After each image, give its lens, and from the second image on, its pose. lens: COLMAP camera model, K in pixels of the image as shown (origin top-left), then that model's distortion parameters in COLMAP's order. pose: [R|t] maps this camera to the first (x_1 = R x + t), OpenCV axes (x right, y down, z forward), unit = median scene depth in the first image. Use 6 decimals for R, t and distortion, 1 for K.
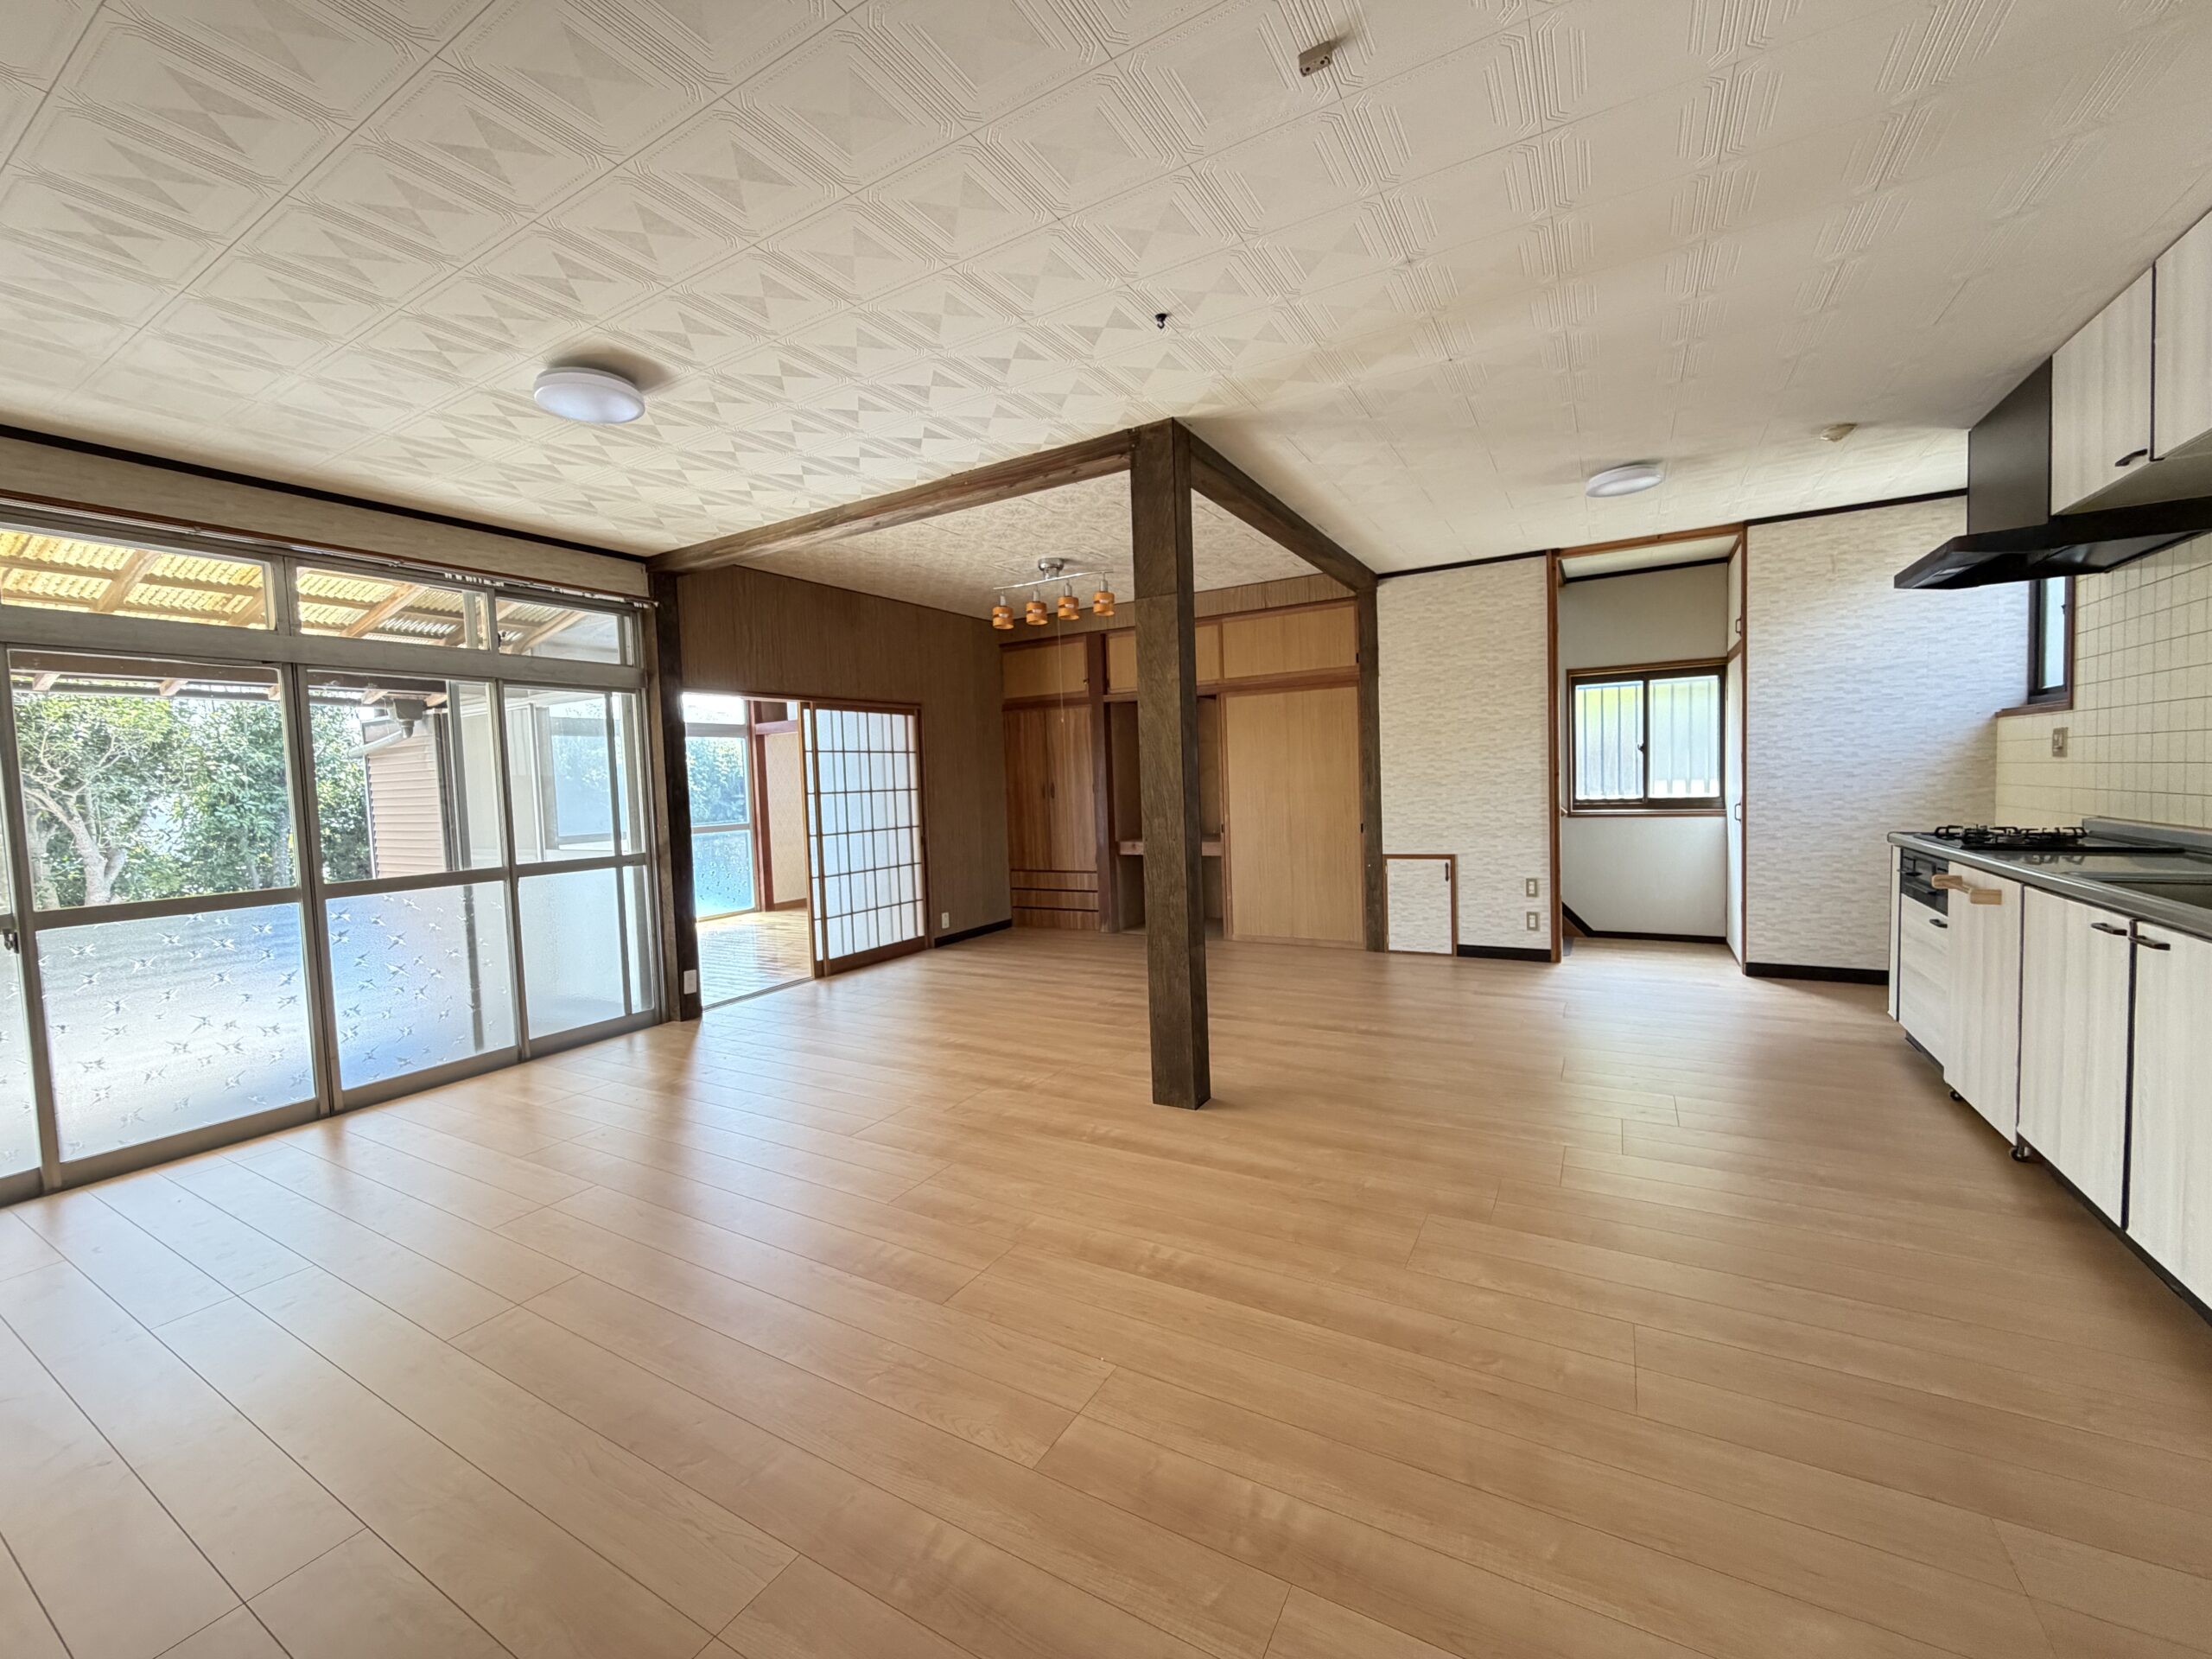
lens RADIAL K [[878.4, 0, 1096.8], [0, 878.4, 827.1], [0, 0, 1]] dist [-0.007686, -0.000005]
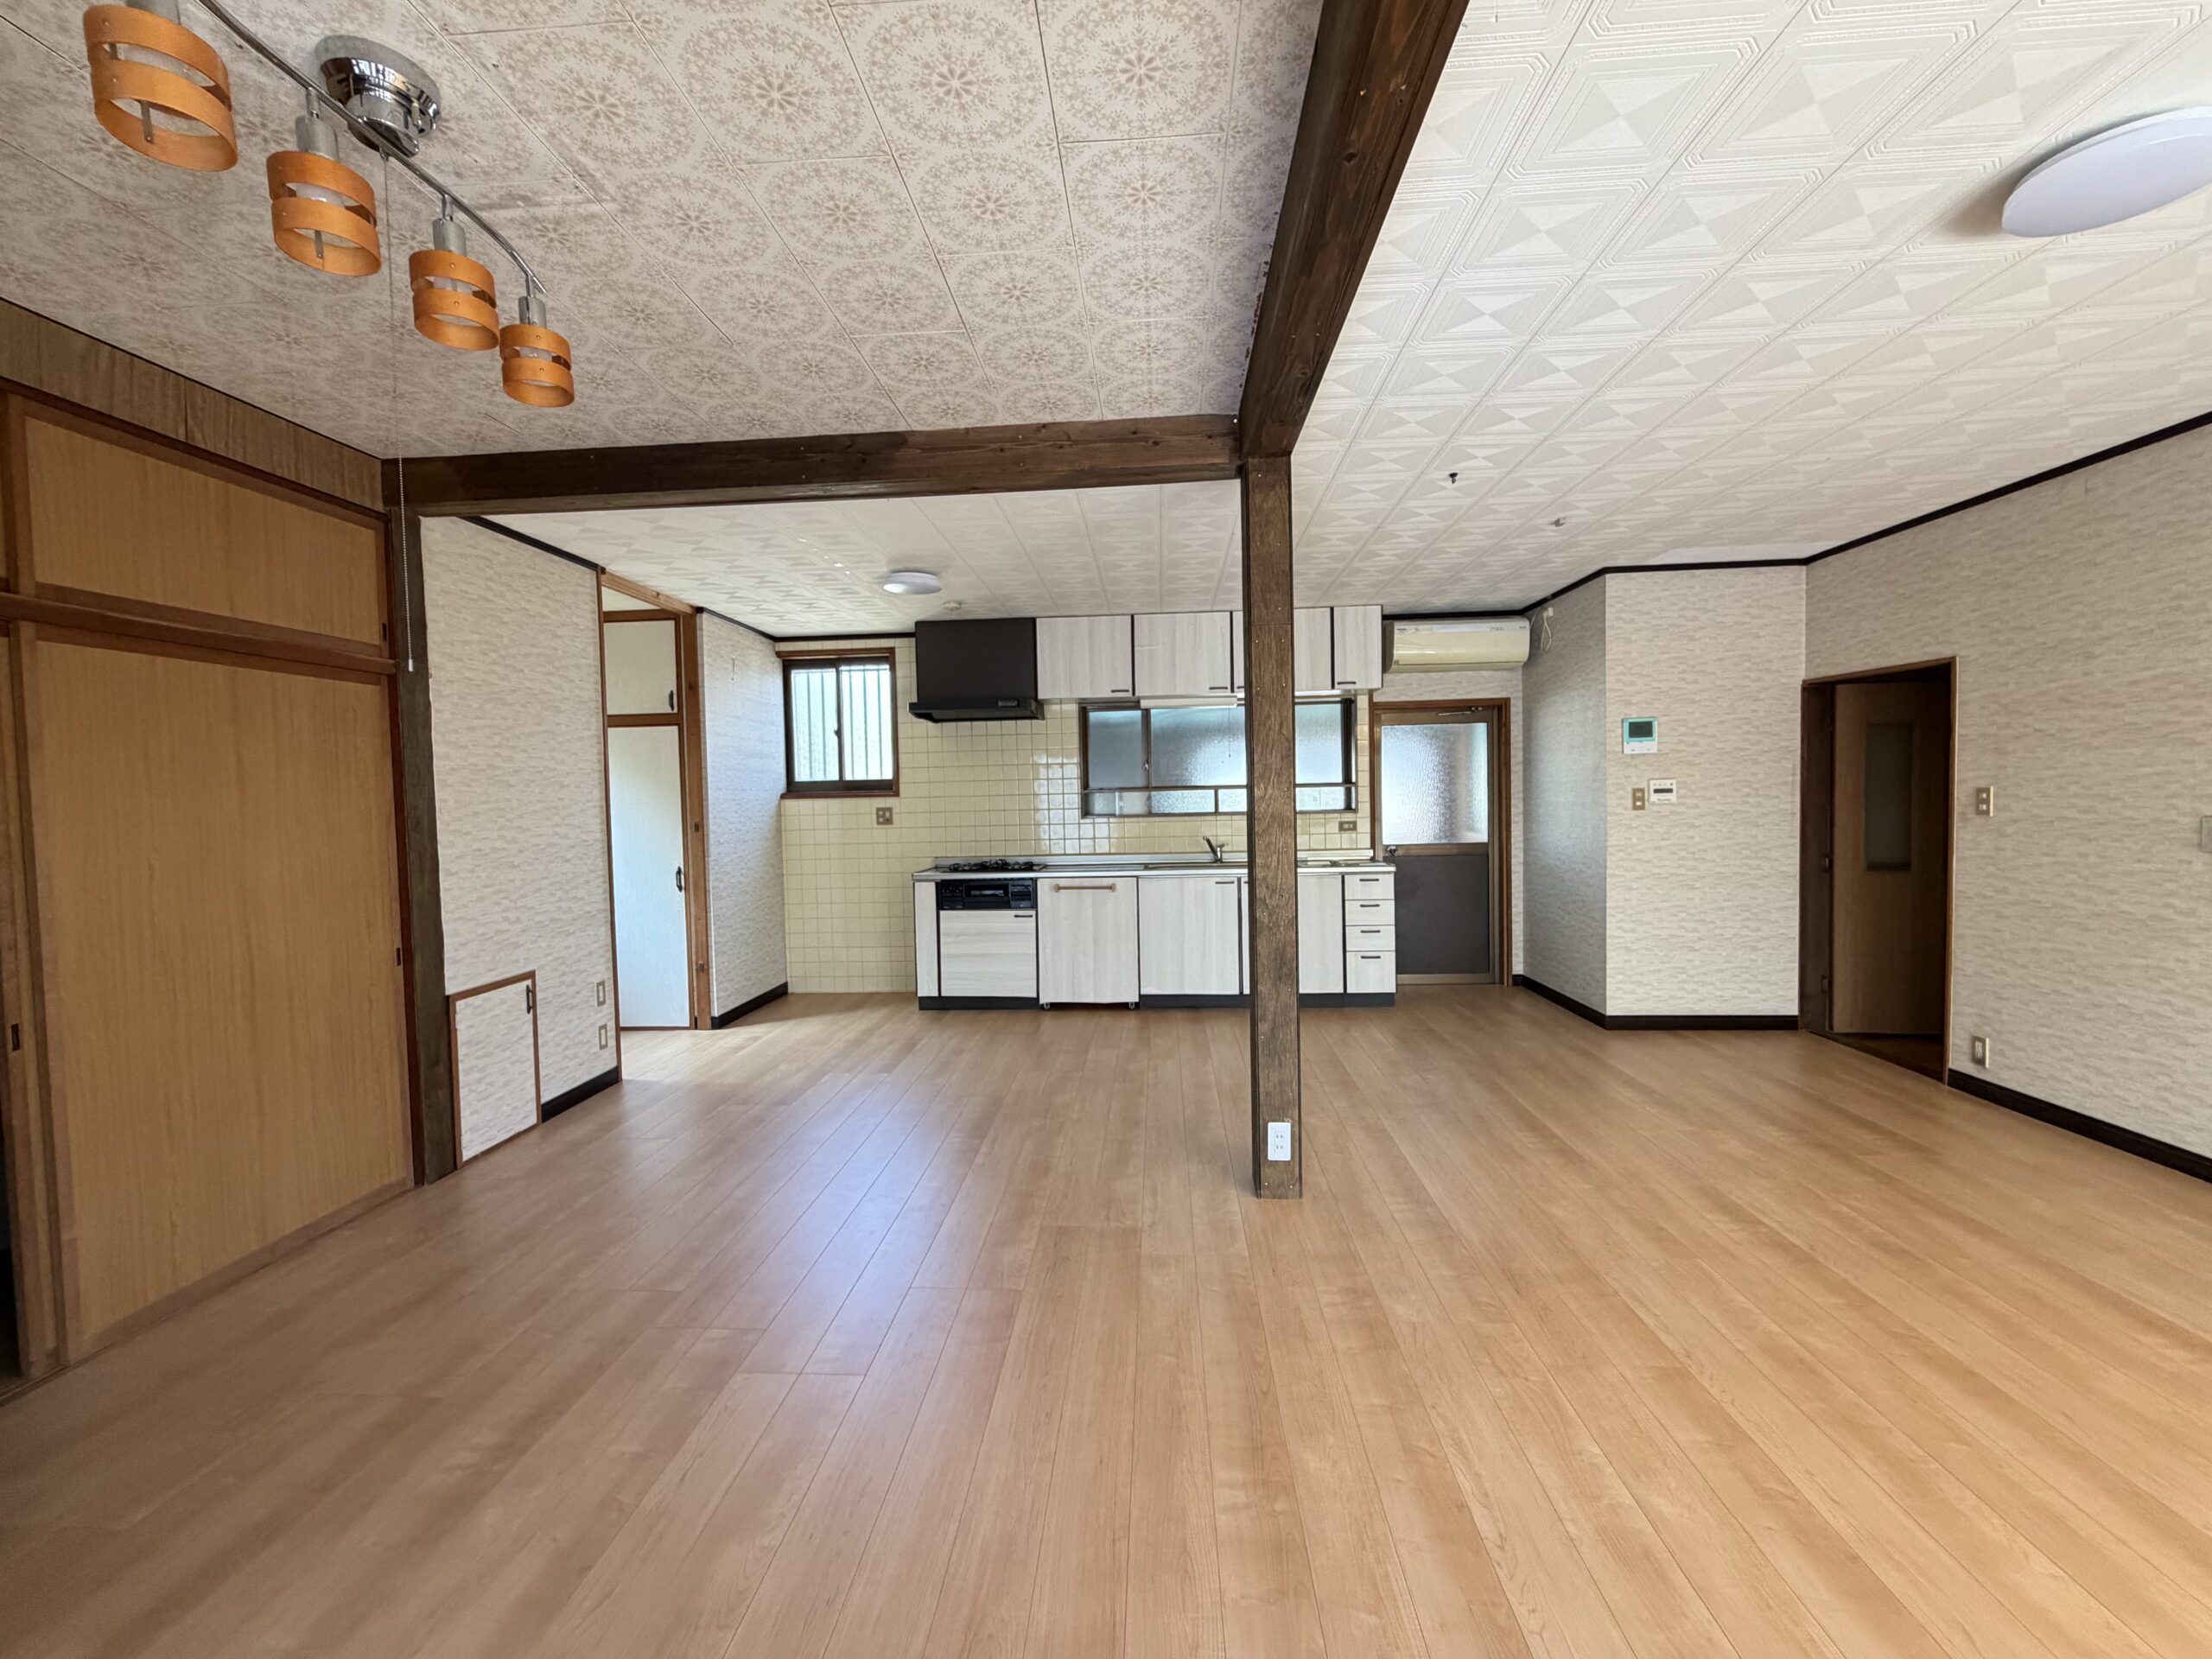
lens RADIAL K [[878.4, 0, 1096.8], [0, 878.4, 827.1], [0, 0, 1]] dist [-0.007686, -0.000005]
pose [[-0.436541, 0.015910, 0.899544, -0.397083], [0.090913, 0.995506, 0.026512, -0.058717], [-0.895079, 0.093353, -0.436026, 0.957008]]
